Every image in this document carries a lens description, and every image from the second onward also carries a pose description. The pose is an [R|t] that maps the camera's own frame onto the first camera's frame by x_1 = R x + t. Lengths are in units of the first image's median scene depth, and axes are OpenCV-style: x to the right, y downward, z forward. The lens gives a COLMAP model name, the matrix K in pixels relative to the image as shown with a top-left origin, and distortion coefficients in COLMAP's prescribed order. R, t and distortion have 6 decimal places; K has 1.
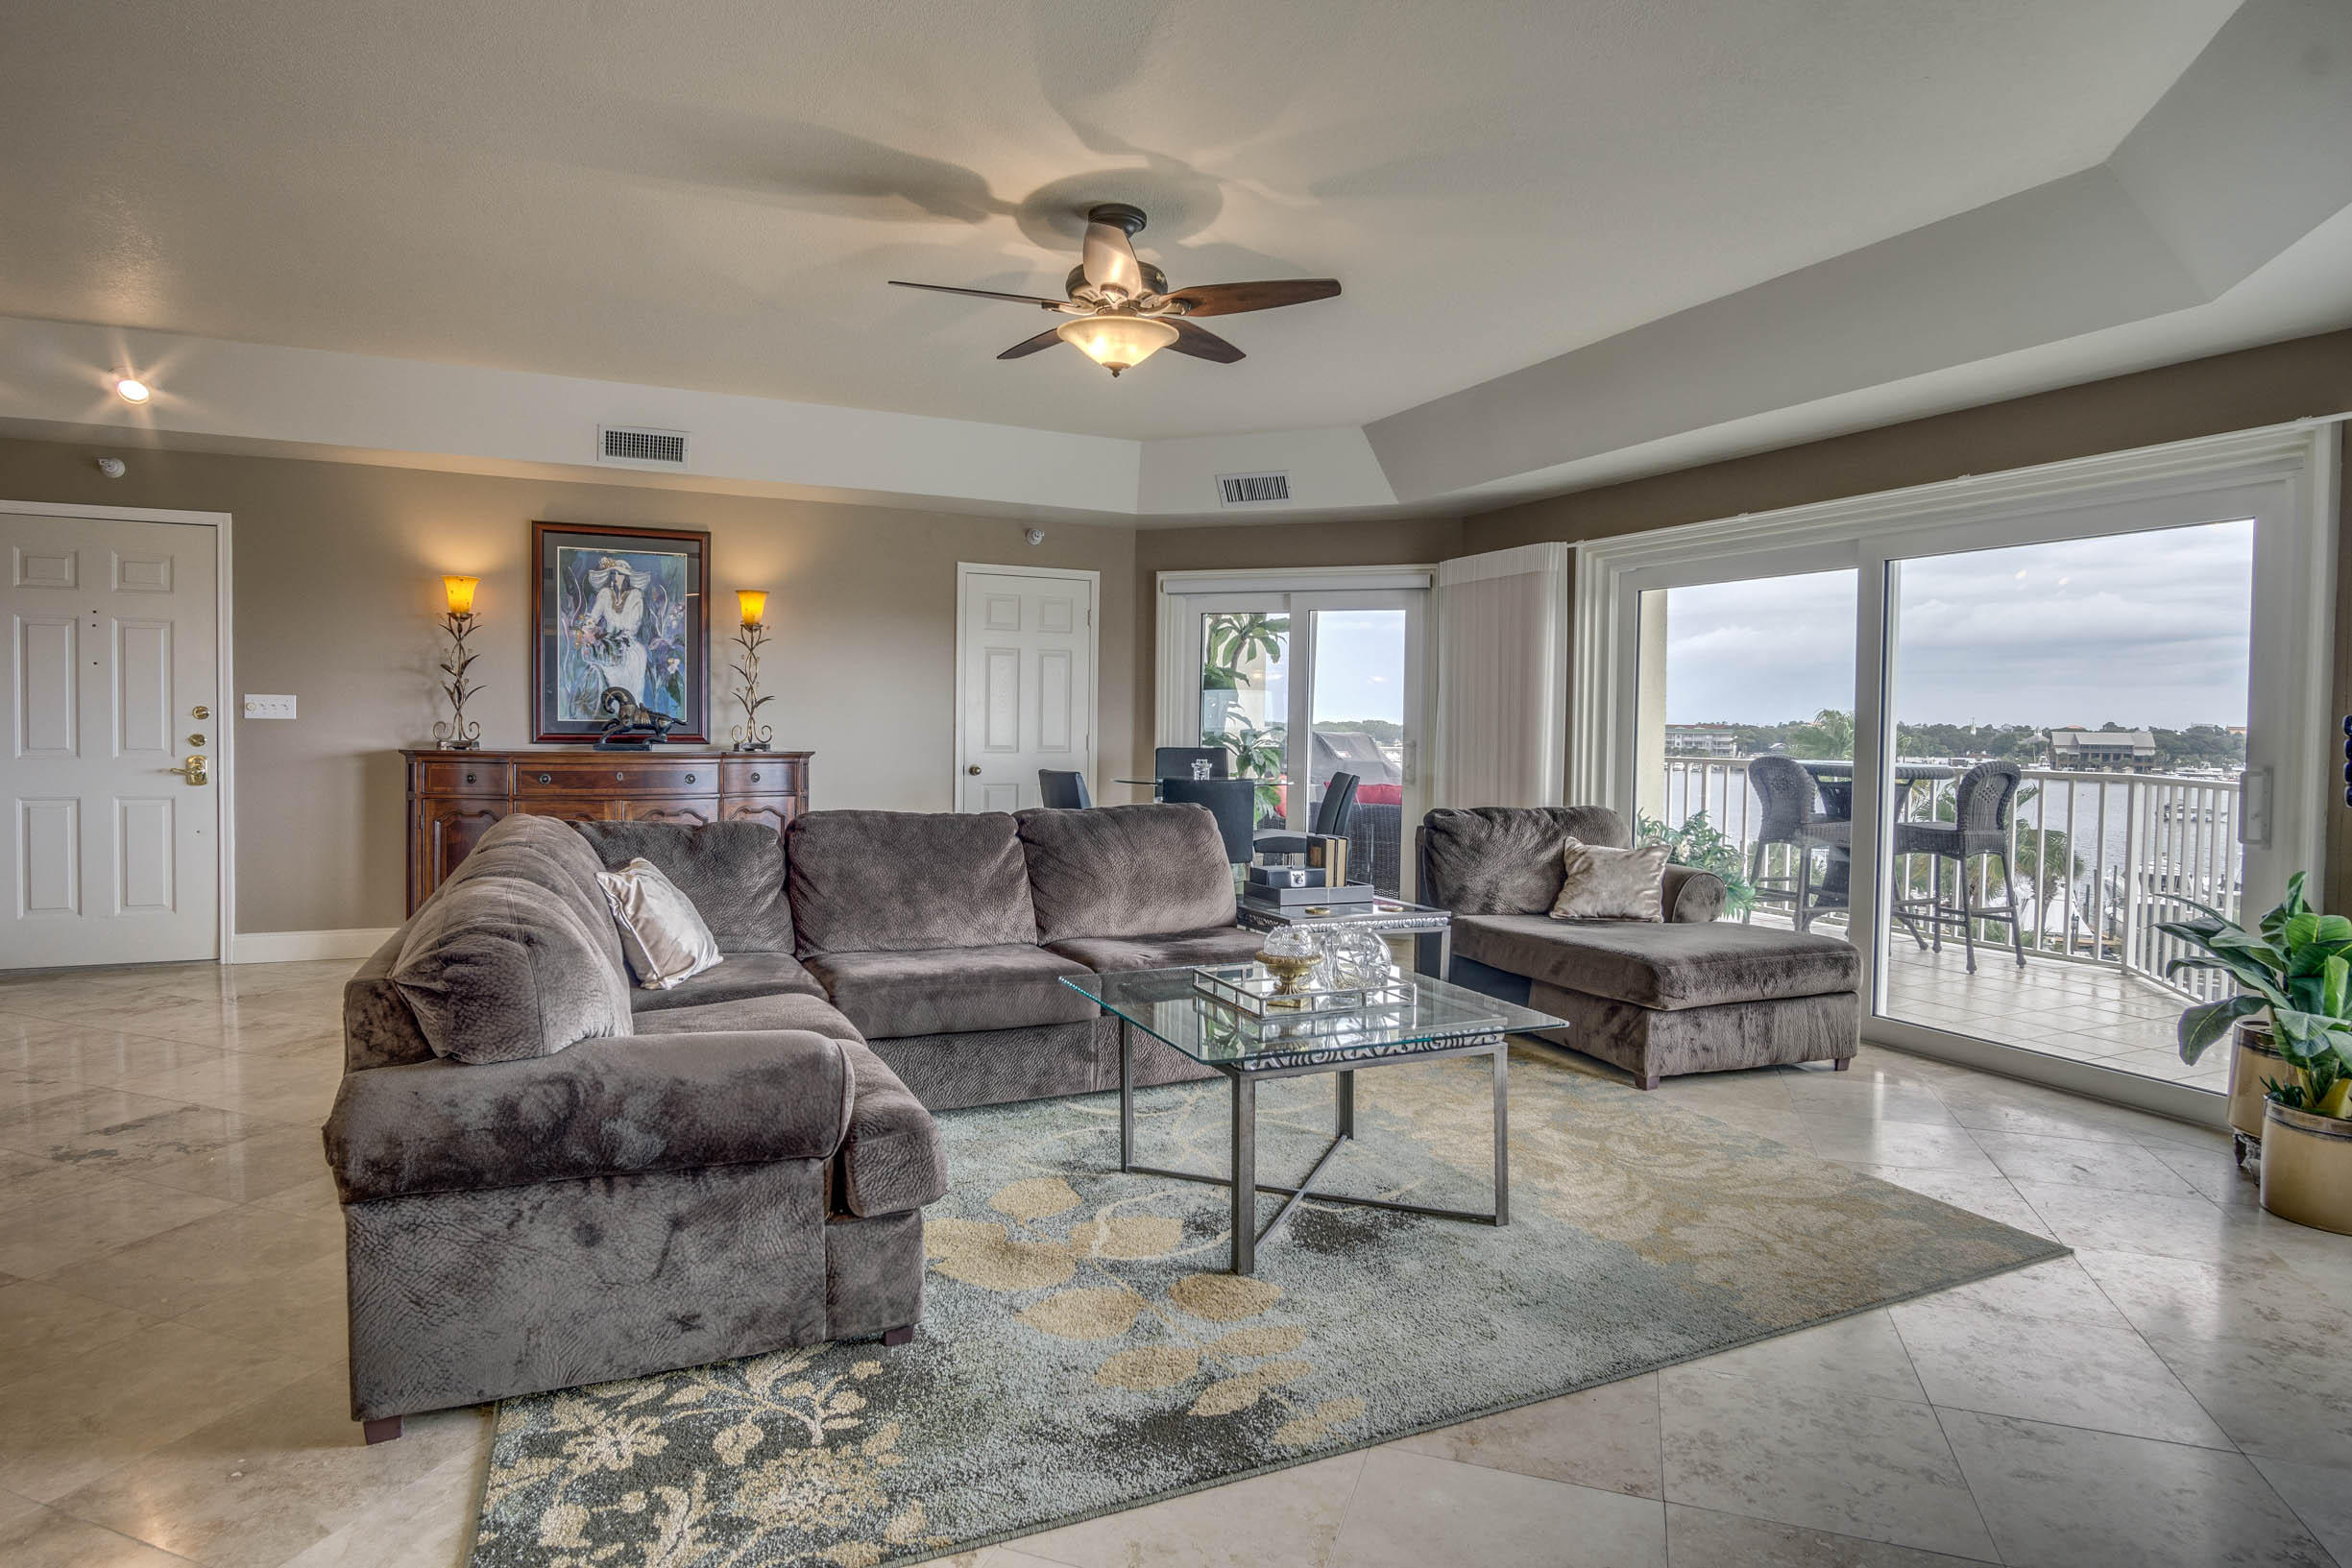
lens RADIAL K [[1238.2, 0, 1160.7], [0, 1238.2, 758.1], [0, 0, 1]] dist [-0.045015, 0.013496]
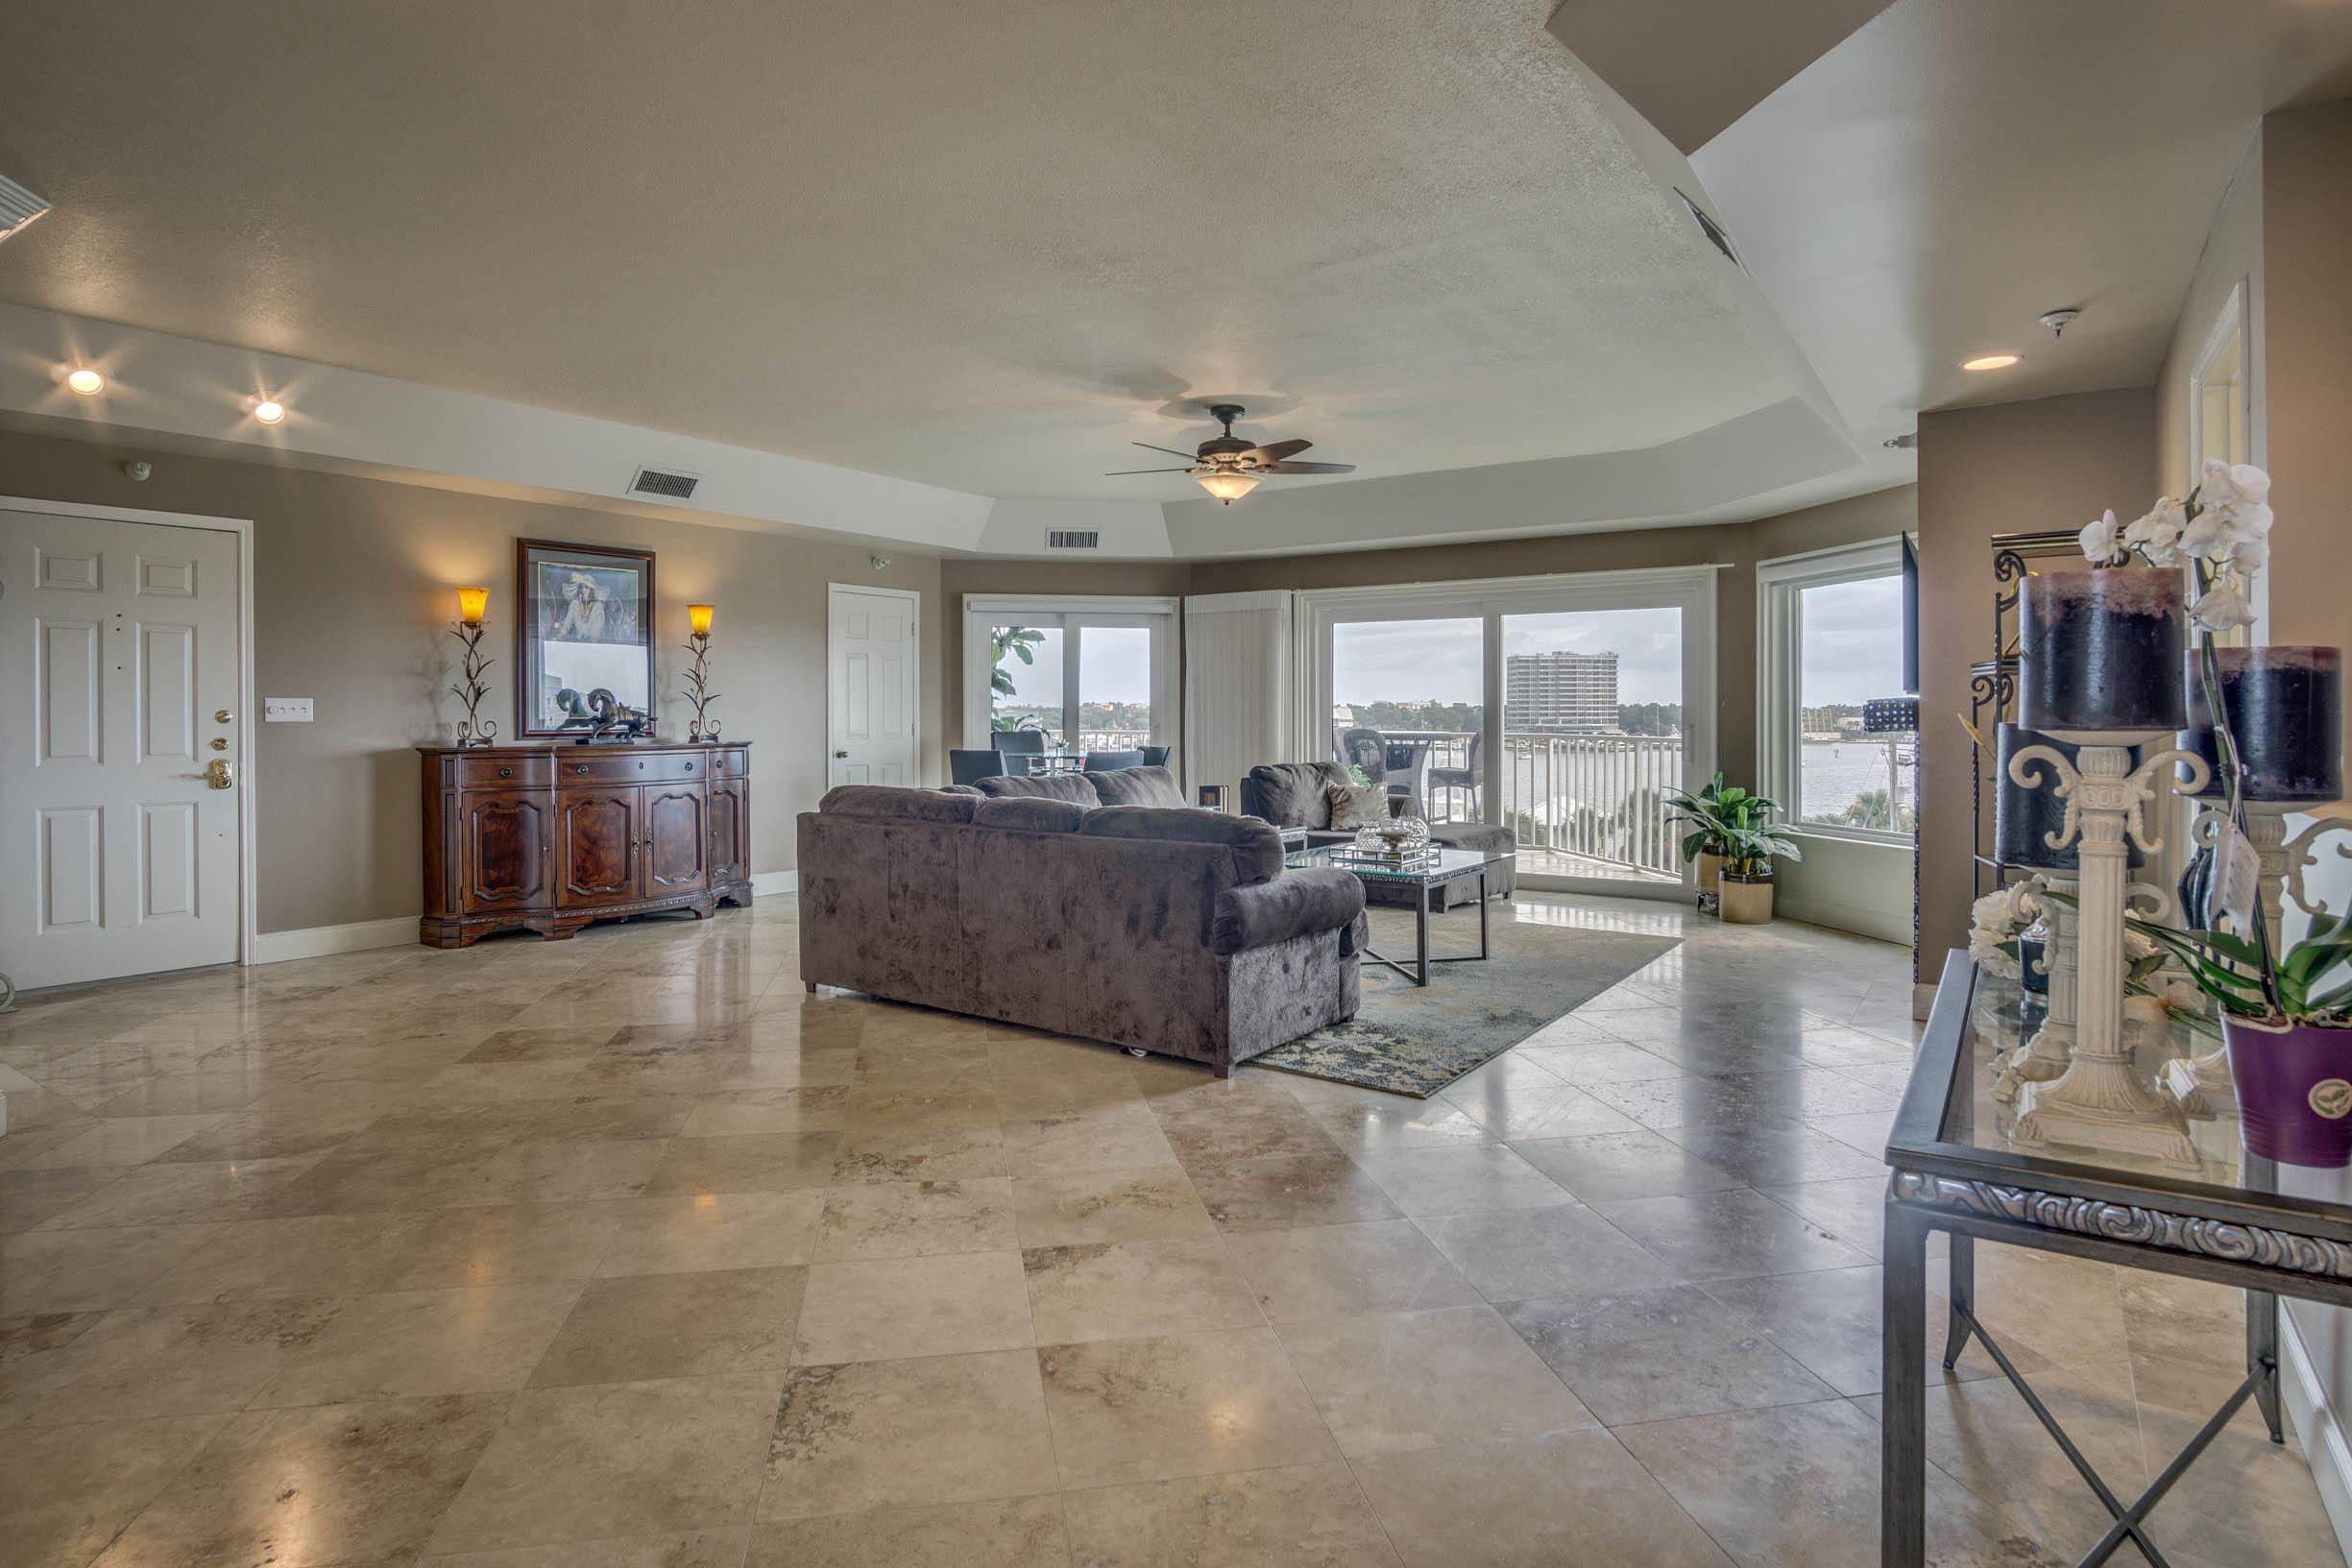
lens RADIAL K [[1237.3, 0, 1153.8], [0, 1237.3, 716.7], [0, 0, 1]] dist [-0.048577, -0.000160]
pose [[0.865373, -0.017130, 0.500836, -0.632826], [0.028036, 0.999505, -0.014256, -0.001730], [-0.500344, 0.026378, 0.865425, -0.255903]]
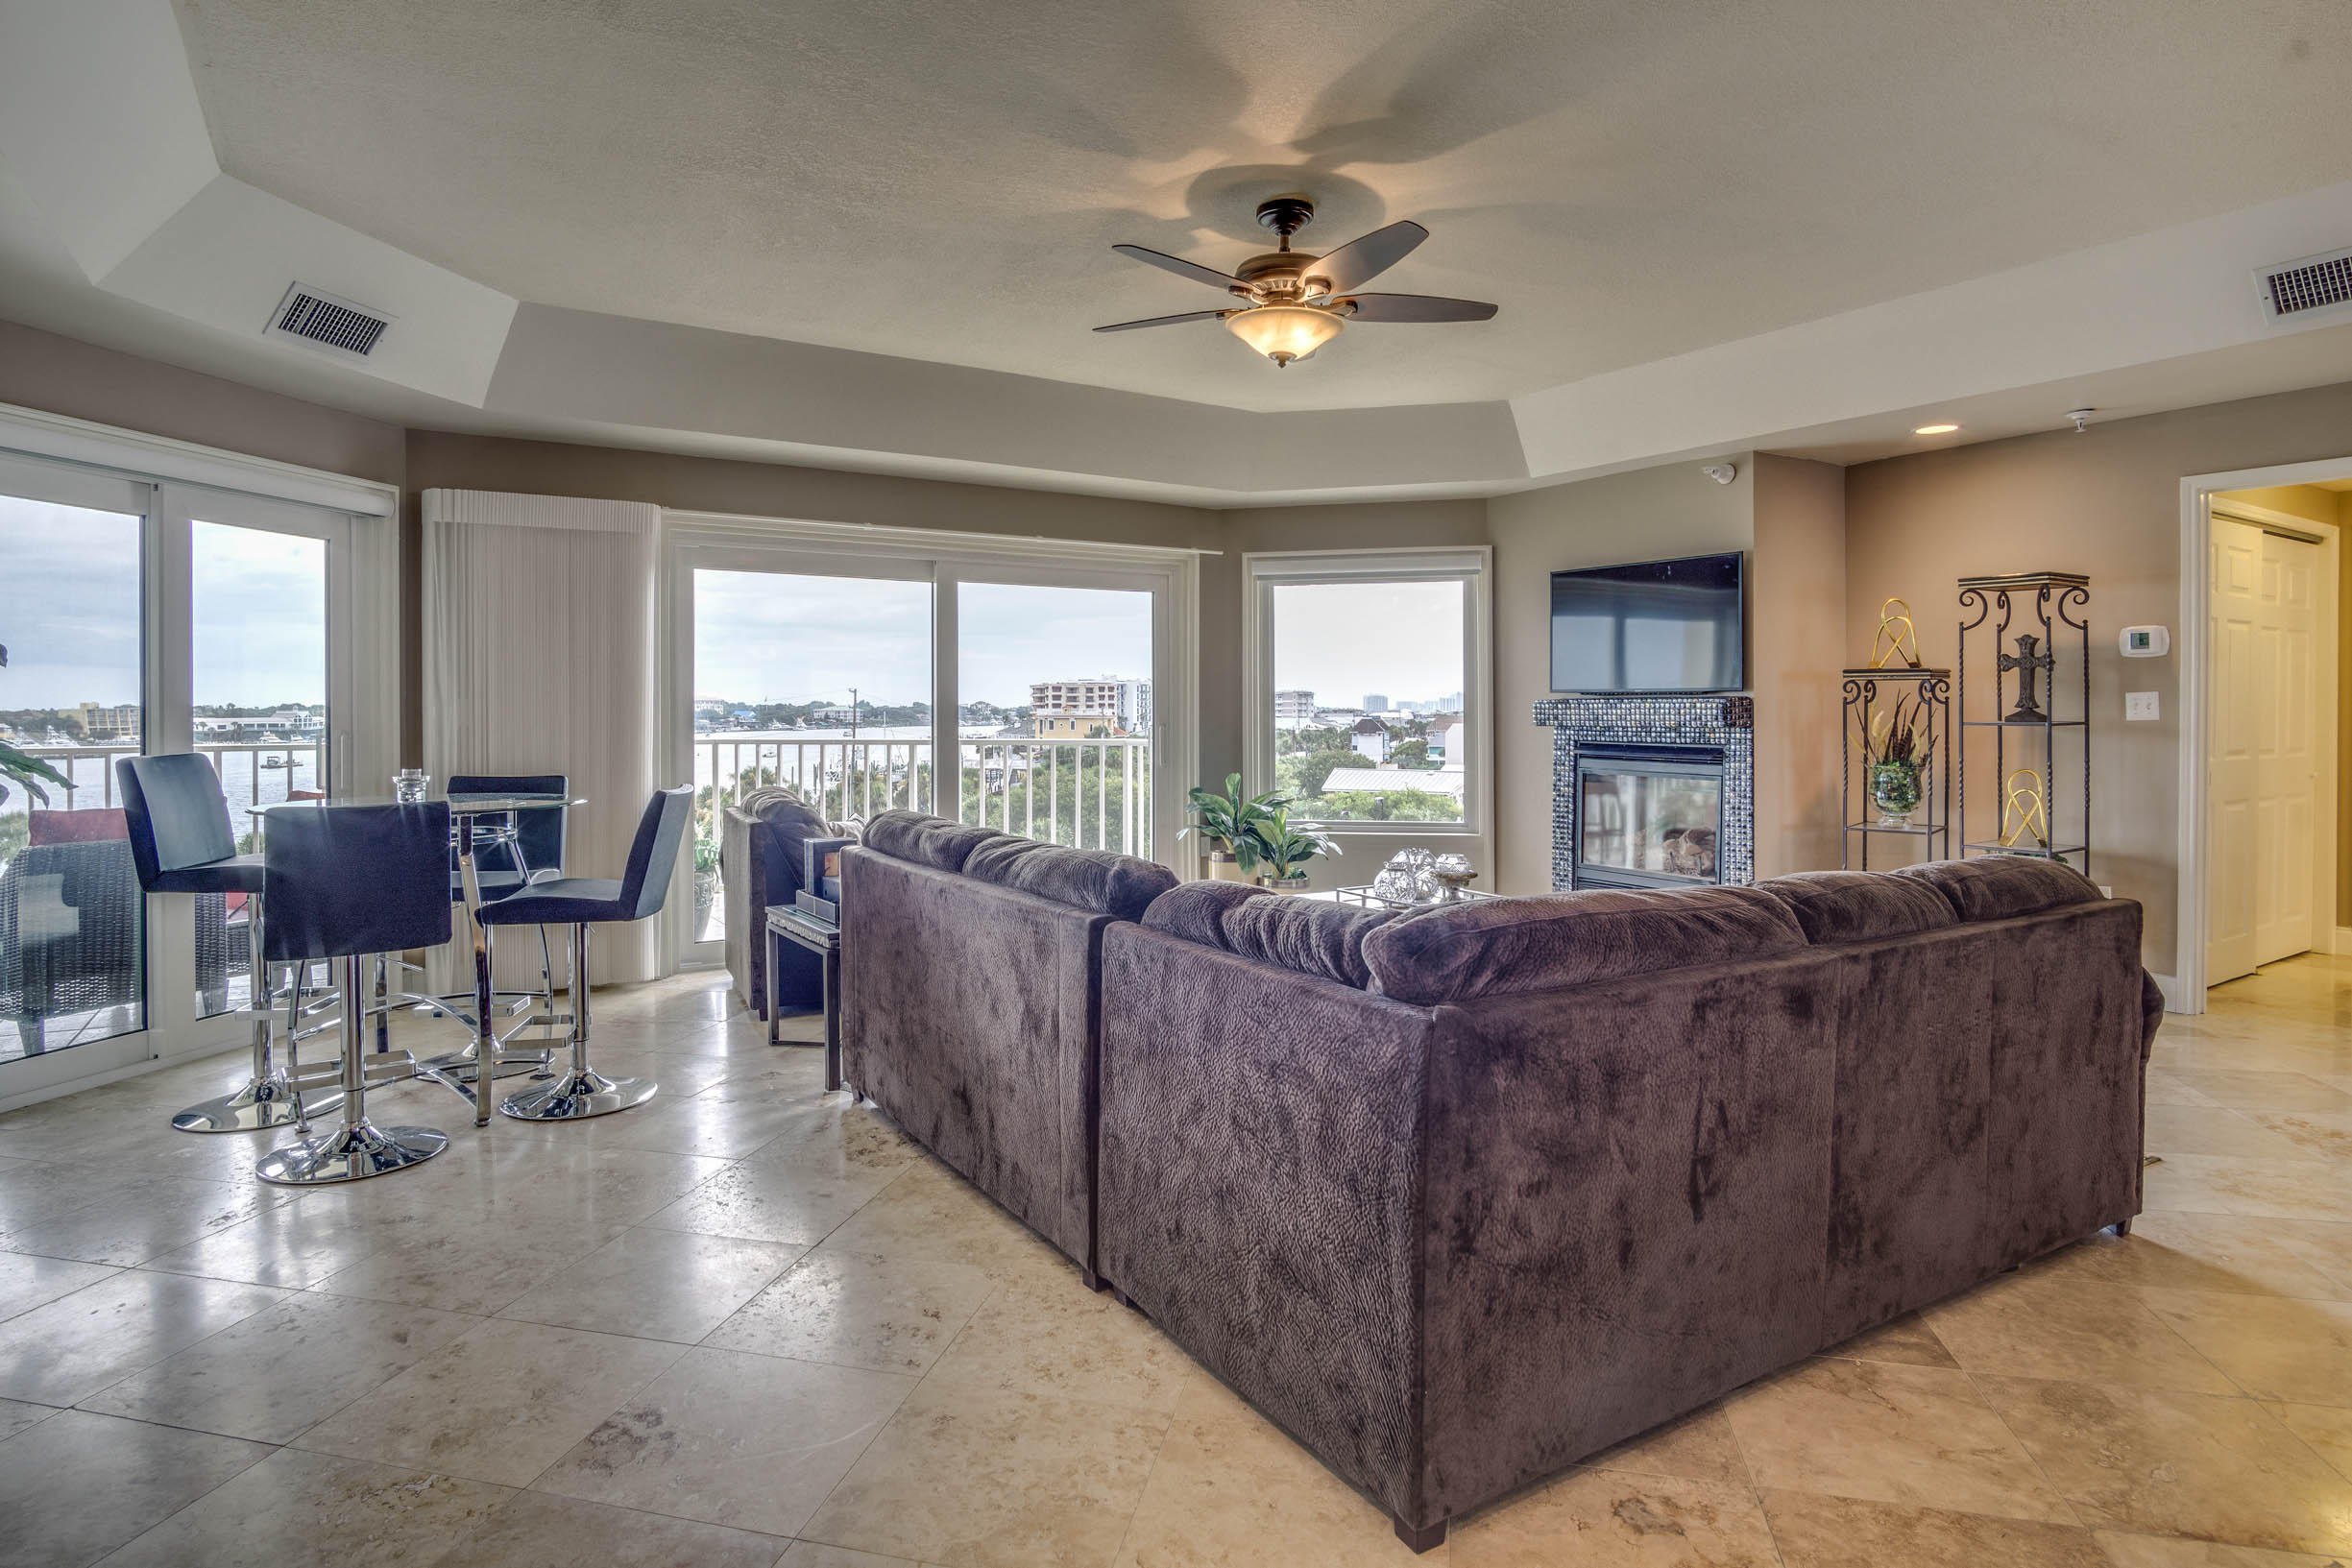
lens RADIAL K [[1237.3, 0, 1153.8], [0, 1237.3, 716.7], [0, 0, 1]] dist [-0.048577, -0.000160]
pose [[-0.125778, -0.022148, 0.991811, -0.672085], [0.028489, 0.999258, 0.025927, -0.034900], [-0.991649, 0.031517, -0.125054, 0.812254]]
